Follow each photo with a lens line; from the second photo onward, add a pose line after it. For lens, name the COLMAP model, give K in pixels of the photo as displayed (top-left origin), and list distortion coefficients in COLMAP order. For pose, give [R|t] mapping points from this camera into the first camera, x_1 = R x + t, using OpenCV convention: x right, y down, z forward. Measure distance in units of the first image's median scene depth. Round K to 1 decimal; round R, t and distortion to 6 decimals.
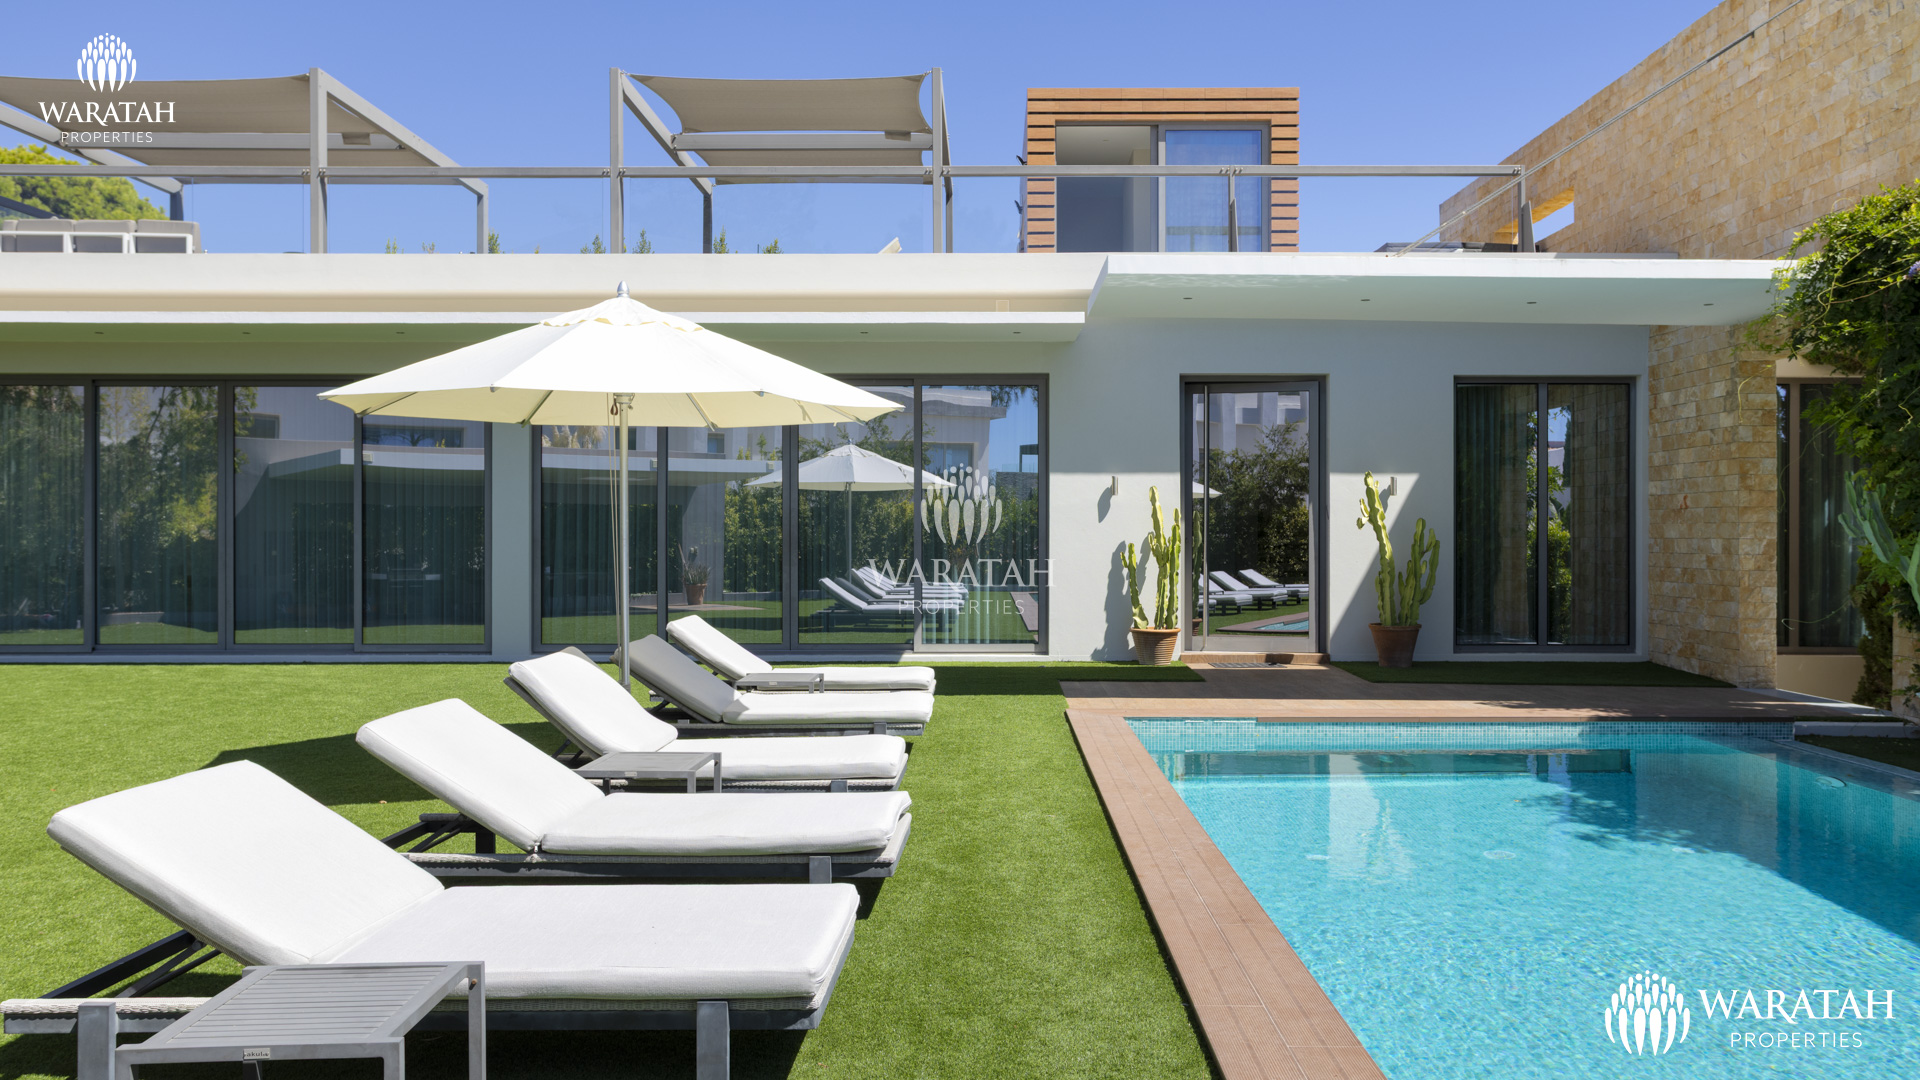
lens RADIAL K [[1441.5, 0, 960.0], [0, 1441.5, 540.0], [0, 0, 1]] dist [-0.004635, 0.000675]
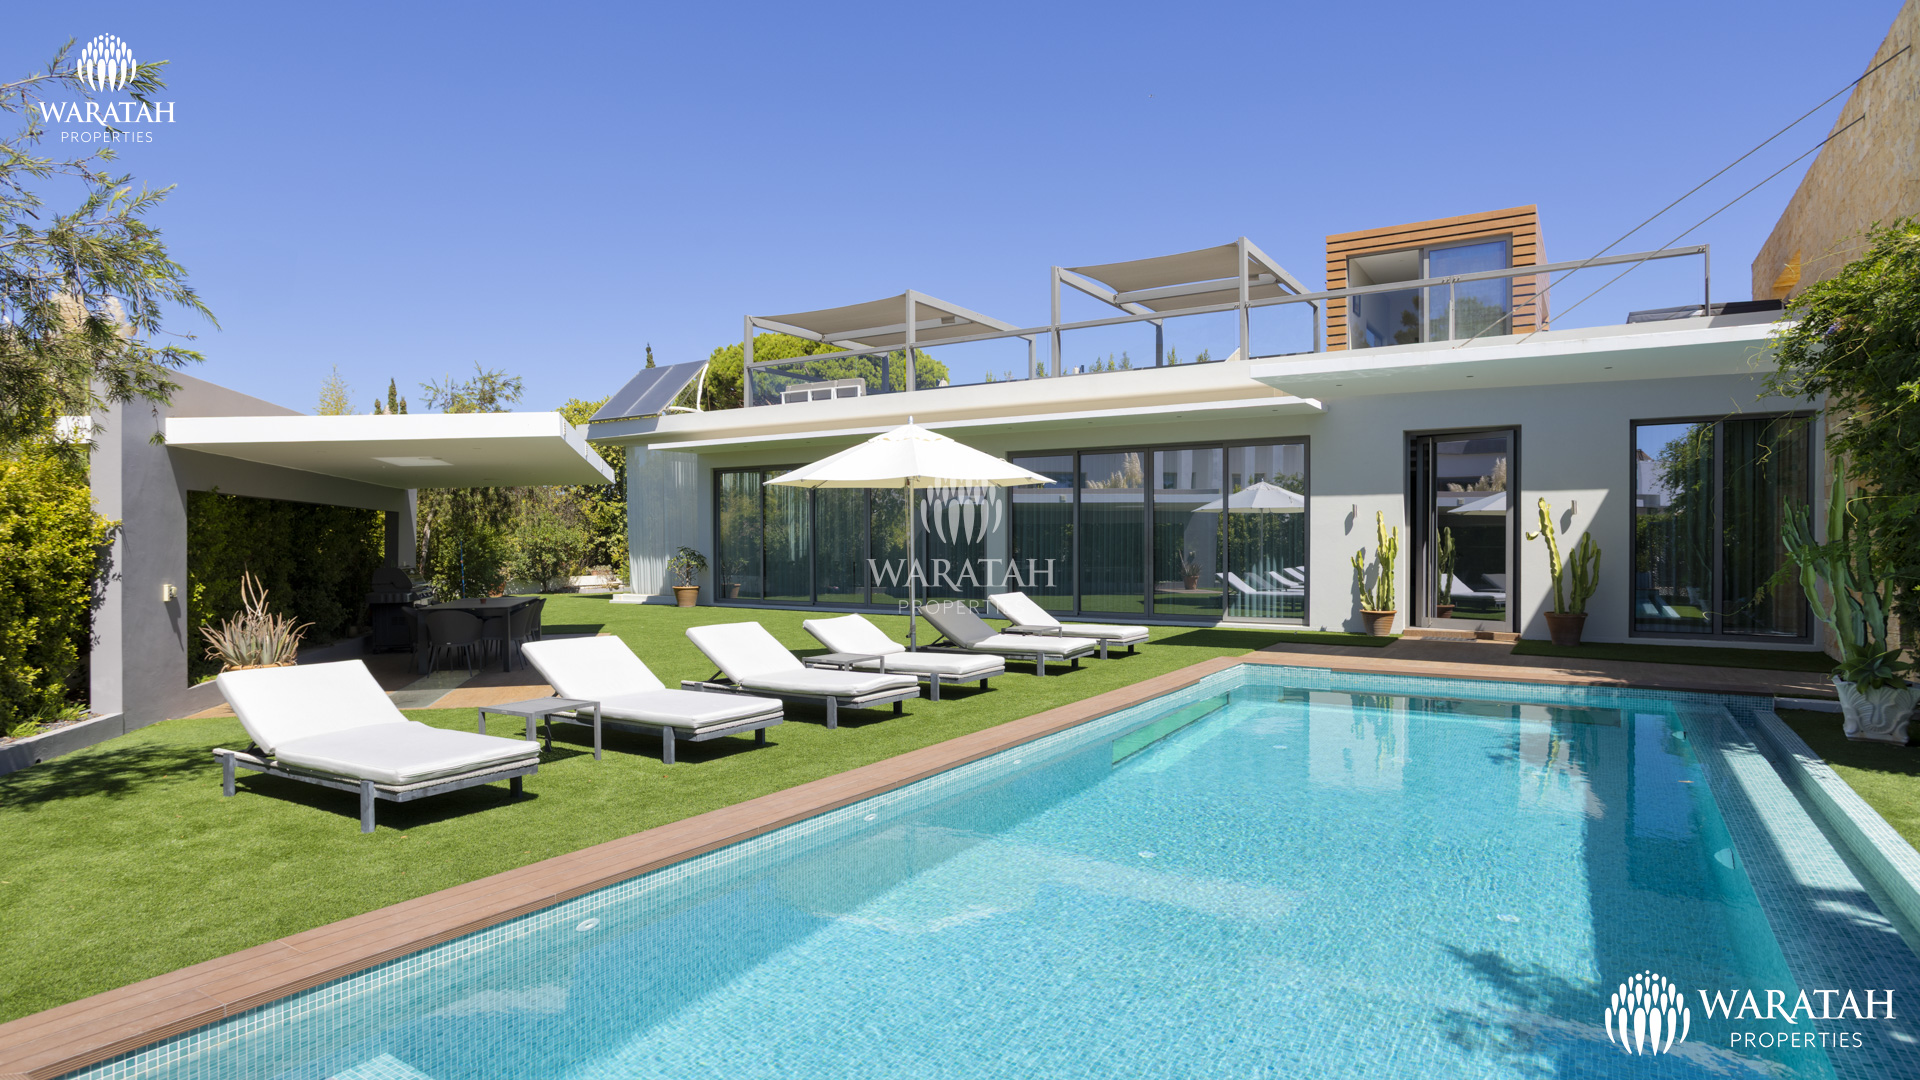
lens RADIAL K [[1019.9, 0, 960.0], [0, 1019.9, 540.0], [0, 0, 1]] dist [0.001440, 0.000466]
pose [[0.854244, -0.004103, -0.519857, 0.301543], [0.001065, 0.999981, -0.006143, -0.002526], [0.519872, 0.004694, 0.854231, -0.076667]]
